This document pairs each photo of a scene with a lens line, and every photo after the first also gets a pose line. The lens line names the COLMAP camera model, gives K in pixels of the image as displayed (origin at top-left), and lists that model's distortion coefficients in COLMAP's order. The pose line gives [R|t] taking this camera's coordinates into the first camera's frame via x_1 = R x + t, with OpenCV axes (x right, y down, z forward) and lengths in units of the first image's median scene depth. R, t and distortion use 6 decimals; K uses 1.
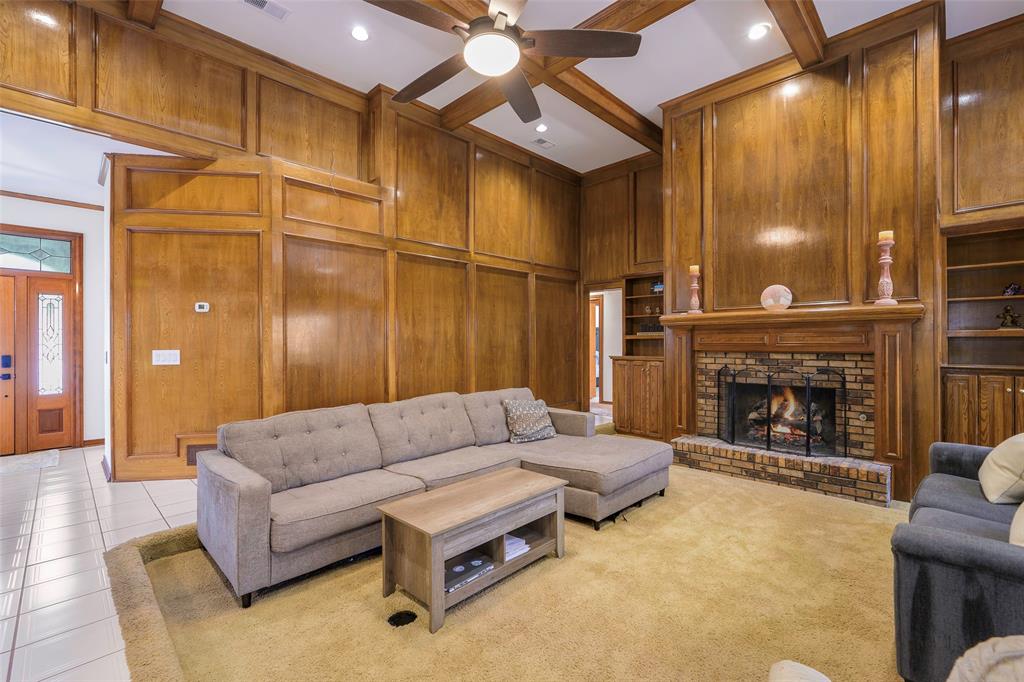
lens RADIAL K [[449.0, 0, 515.9], [0, 449.0, 342.2], [0, 0, 1]] dist [-0.000525, -0.000147]
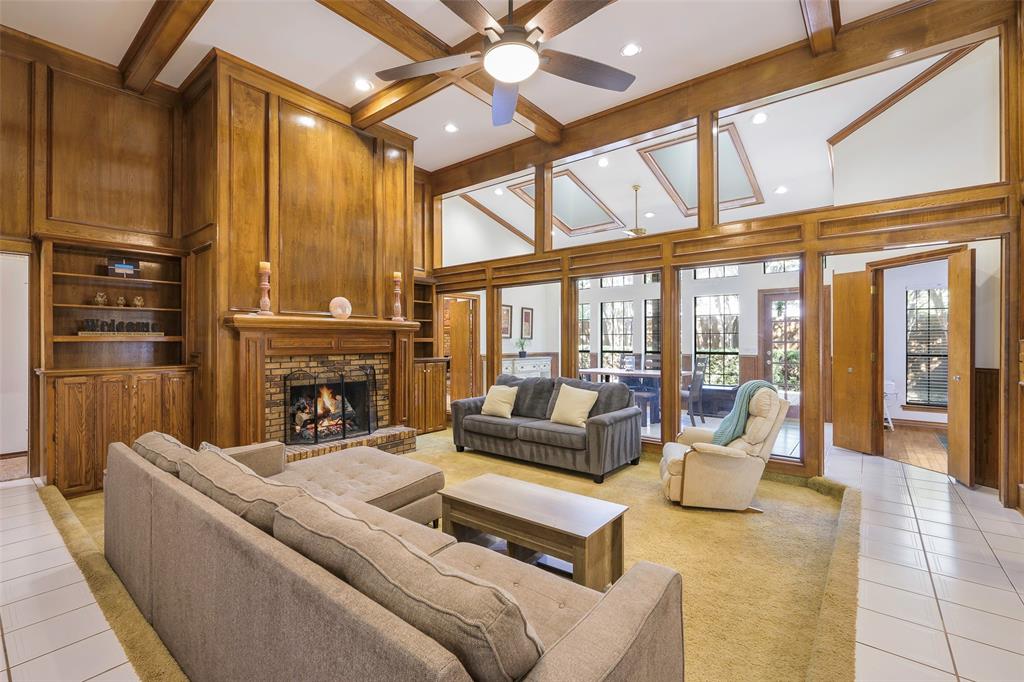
lens RADIAL K [[449.0, 0, 515.0], [0, 449.0, 339.4], [0, 0, 1]] dist [-0.000525, -0.000147]
pose [[-0.099049, 0.009775, 0.995035, -0.615000], [0.005184, 0.999943, -0.009307, -0.003475], [-0.995069, 0.004236, -0.099094, 0.651718]]
